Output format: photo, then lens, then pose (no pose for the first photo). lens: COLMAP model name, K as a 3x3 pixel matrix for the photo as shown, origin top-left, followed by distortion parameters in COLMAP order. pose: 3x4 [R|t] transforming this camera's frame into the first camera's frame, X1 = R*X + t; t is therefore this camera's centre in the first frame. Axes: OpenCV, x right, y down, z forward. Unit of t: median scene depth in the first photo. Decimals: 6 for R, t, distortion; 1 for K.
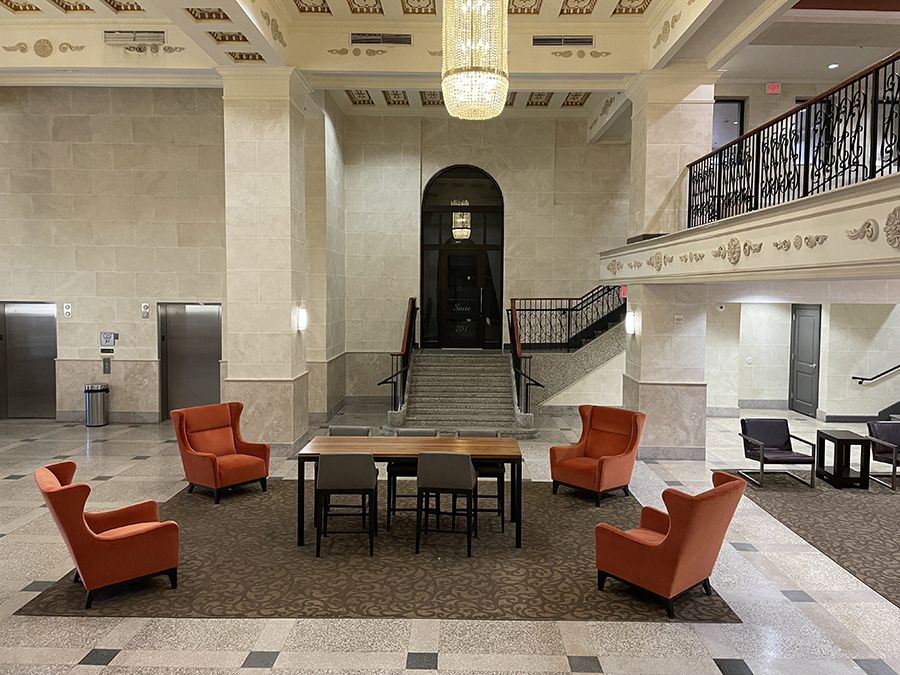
lens RADIAL K [[679.6, 0, 451.5], [0, 679.6, 335.8], [0, 0, 1]] dist [0.010348, -0.012330]
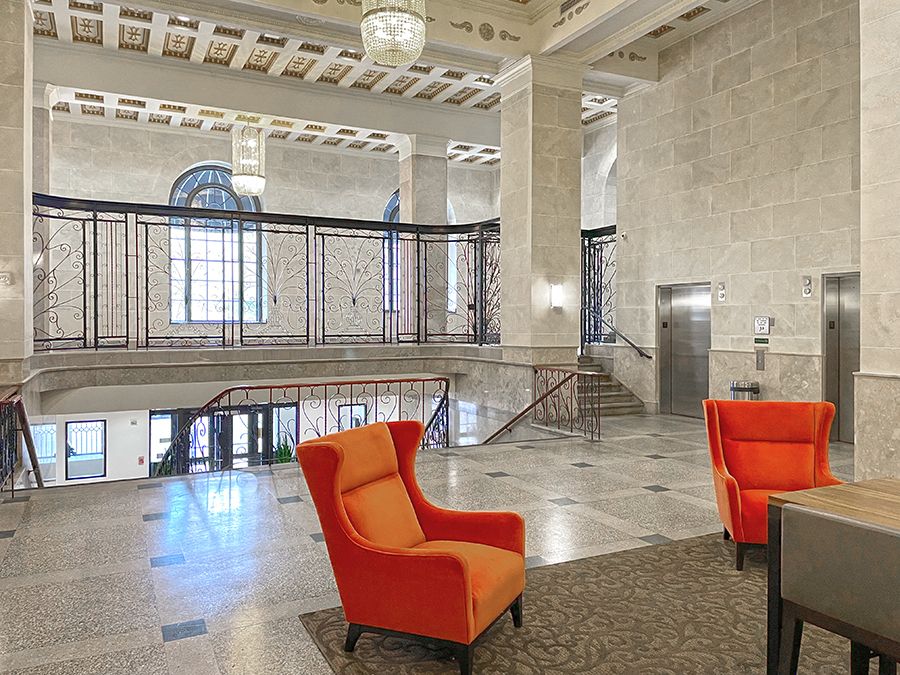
lens RADIAL K [[679.6, 0, 449.7], [0, 679.6, 332.7], [0, 0, 1]] dist [0.010348, -0.012330]
pose [[0.454082, 0.007754, -0.890926, 0.030328], [-0.052840, 0.998436, -0.018241, 0.046763], [0.889392, 0.055359, 0.453781, 0.329086]]
